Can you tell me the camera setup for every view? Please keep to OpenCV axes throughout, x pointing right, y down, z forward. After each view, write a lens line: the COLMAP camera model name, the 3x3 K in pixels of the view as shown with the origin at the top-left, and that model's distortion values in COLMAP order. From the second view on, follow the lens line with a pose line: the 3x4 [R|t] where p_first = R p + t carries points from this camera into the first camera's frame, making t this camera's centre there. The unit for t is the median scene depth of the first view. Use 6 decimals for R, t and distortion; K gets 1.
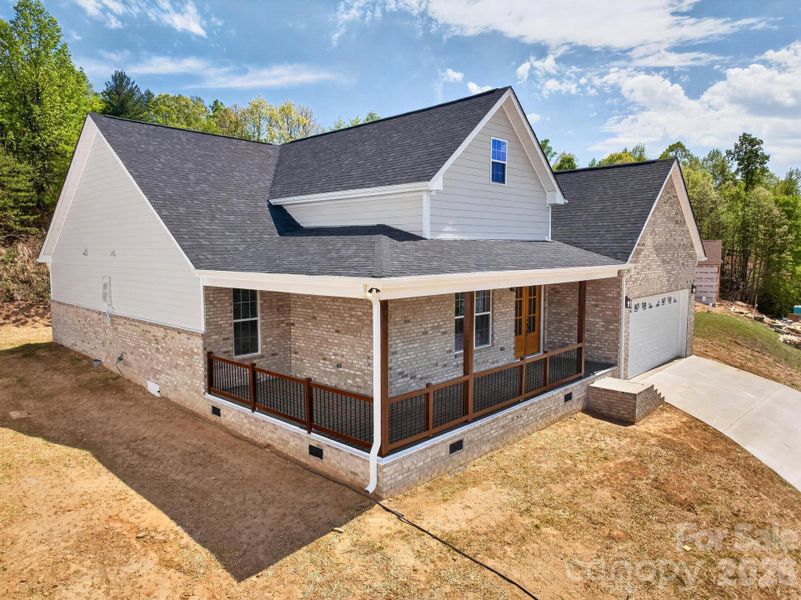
lens RADIAL K [[535.0, 0, 401.6], [0, 535.0, 301.4], [0, 0, 1]] dist [0.034968, -0.000163]
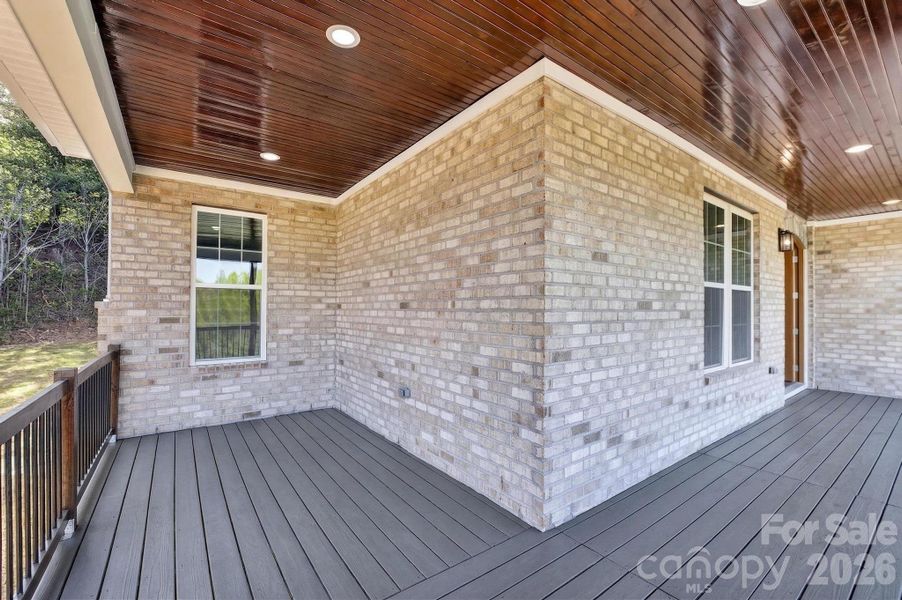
lens RADIAL K [[378.8, 0, 454.4], [0, 378.8, 303.4], [0, 0, 1]] dist [-0.011786, -0.000099]
pose [[0.983902, 0.003783, -0.178671, -0.030603], [-0.023356, 0.993923, -0.107573, 0.082981], [0.177178, 0.110014, 0.978011, 0.717265]]
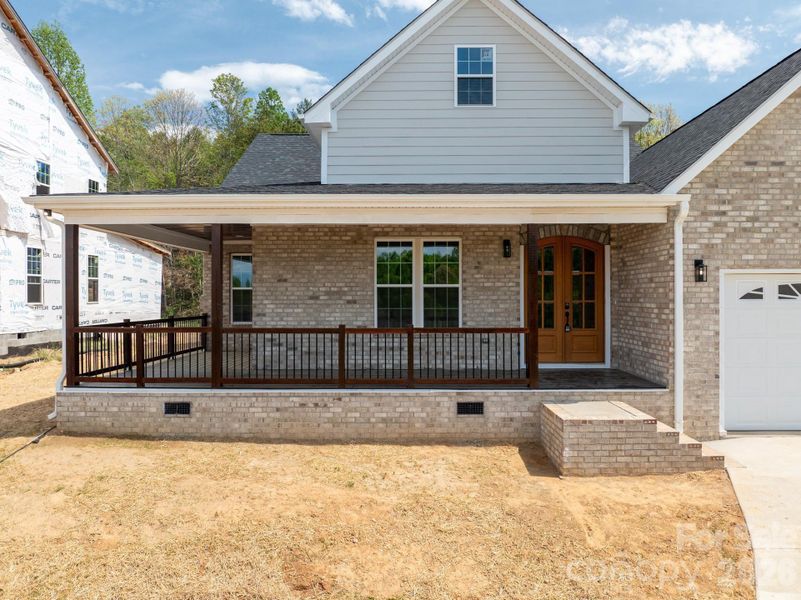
lens RADIAL K [[547.7, 0, 401.1], [0, 547.7, 298.9], [0, 0, 1]] dist [-0.025375, 0.000890]
pose [[0.667150, 0.001110, -0.744922, 0.731654], [-0.071572, 0.995468, -0.062617, 0.100056], [0.741477, 0.095091, 0.664206, 0.520770]]
